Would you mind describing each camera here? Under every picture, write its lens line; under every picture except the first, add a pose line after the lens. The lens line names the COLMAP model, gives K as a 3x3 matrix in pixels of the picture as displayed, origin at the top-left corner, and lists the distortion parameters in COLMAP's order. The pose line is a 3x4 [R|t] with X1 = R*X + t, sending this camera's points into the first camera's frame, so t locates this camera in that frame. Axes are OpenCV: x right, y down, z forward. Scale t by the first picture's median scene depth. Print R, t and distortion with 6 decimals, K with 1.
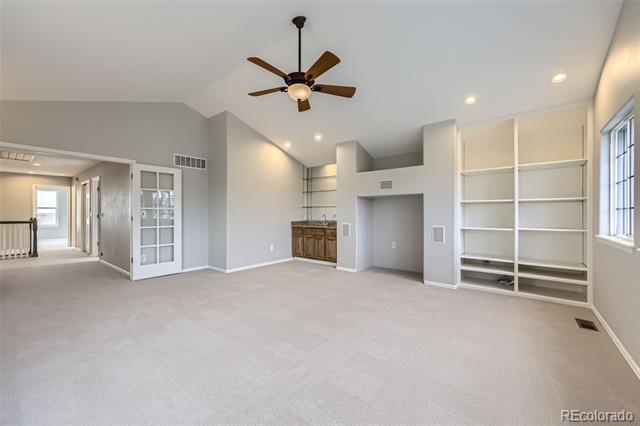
lens RADIAL K [[252.1, 0, 317.3], [0, 252.1, 213.4], [0, 0, 1]] dist [0.001193, -0.000146]
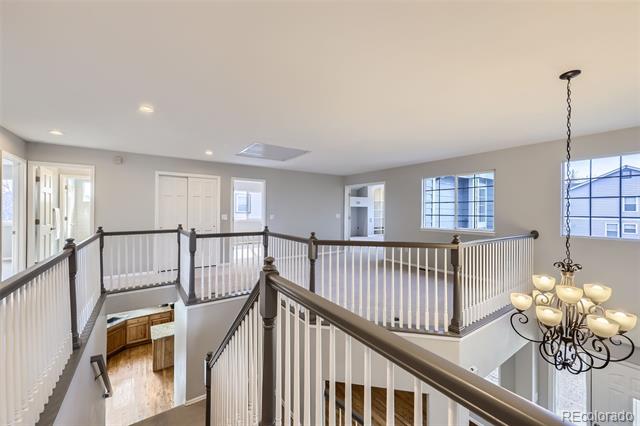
lens RADIAL K [[252.1, 0, 316.8], [0, 252.1, 212.3], [0, 0, 1]] dist [0.001193, -0.000146]
pose [[0.280784, -0.002101, 0.959769, -1.629465], [-0.001990, 0.999994, 0.002771, -0.012397], [-0.959769, -0.002688, 0.280779, 0.463215]]
